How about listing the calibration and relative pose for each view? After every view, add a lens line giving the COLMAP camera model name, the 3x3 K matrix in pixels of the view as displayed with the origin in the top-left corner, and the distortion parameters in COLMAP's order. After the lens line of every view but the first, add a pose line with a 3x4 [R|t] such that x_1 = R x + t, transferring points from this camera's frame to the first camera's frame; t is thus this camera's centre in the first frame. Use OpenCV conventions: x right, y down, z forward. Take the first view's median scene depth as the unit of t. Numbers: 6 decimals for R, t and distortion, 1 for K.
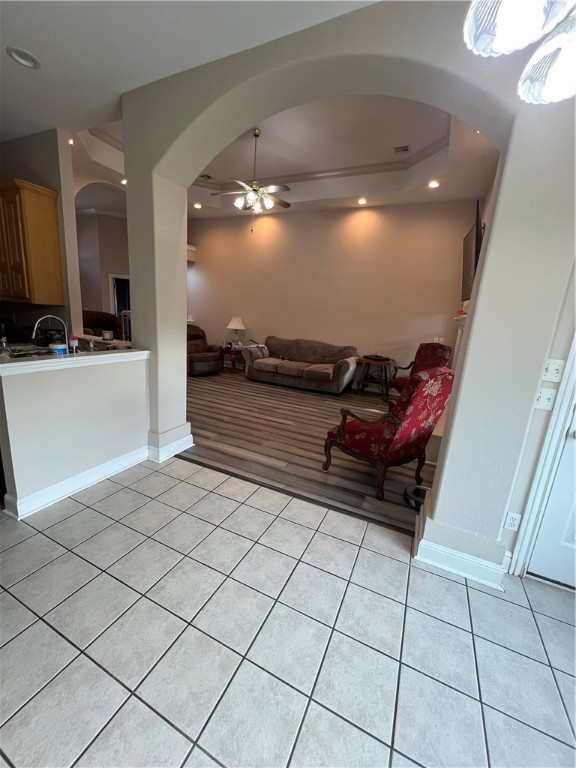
lens RADIAL K [[305.2, 0, 285.7], [0, 305.2, 385.2], [0, 0, 1]] dist [-0.002795, 0.001035]
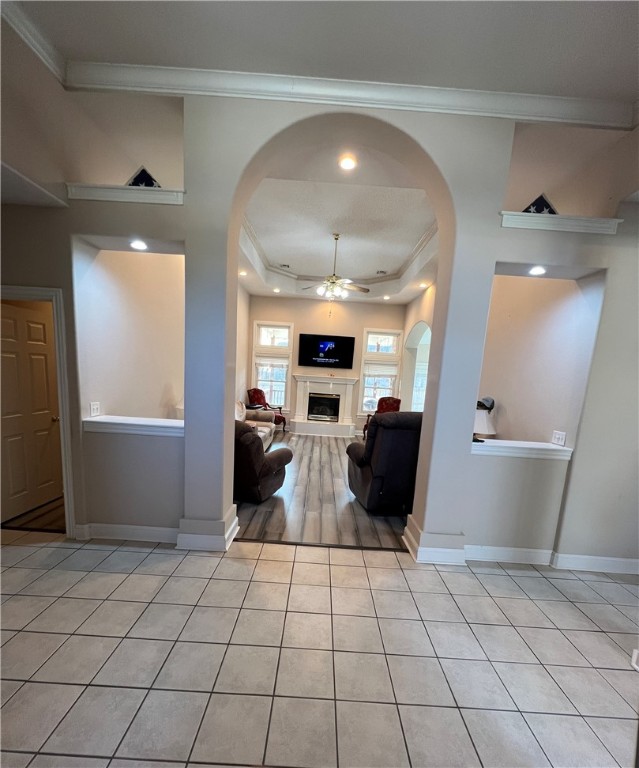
lens RADIAL K [[344.4, 0, 319.8], [0, 344.4, 426.4], [0, 0, 1]] dist [0.005296, 0.000650]
pose [[-0.416799, -0.233860, 0.878401, -2.209270], [0.113199, 0.945463, 0.305427, -0.848707], [-0.901923, 0.226736, -0.367595, 2.660290]]
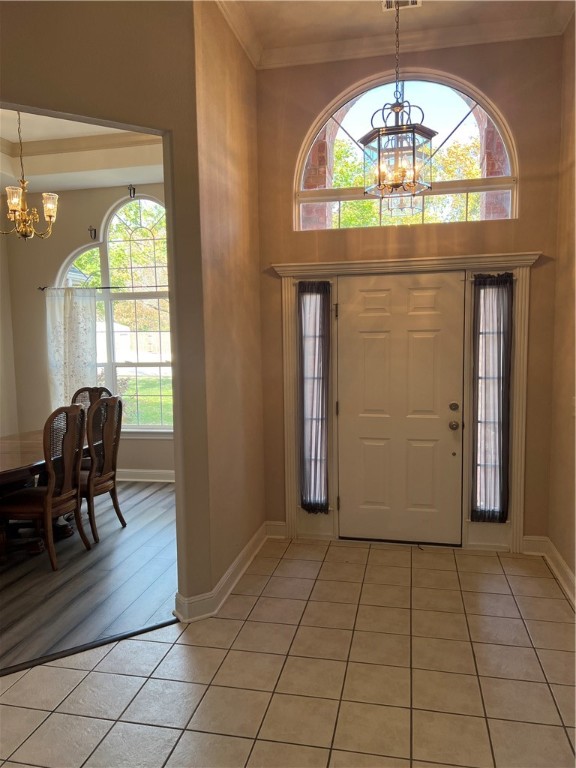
lens RADIAL K [[583.4, 0, 280.4], [0, 583.4, 391.1], [0, 0, 1]] dist [0.042453, -0.017794]
pose [[0.222523, 0.022562, -0.974666, -0.882838], [-0.185824, 0.982386, -0.019684, -0.640213], [0.957054, 0.185496, 0.222796, 2.116597]]
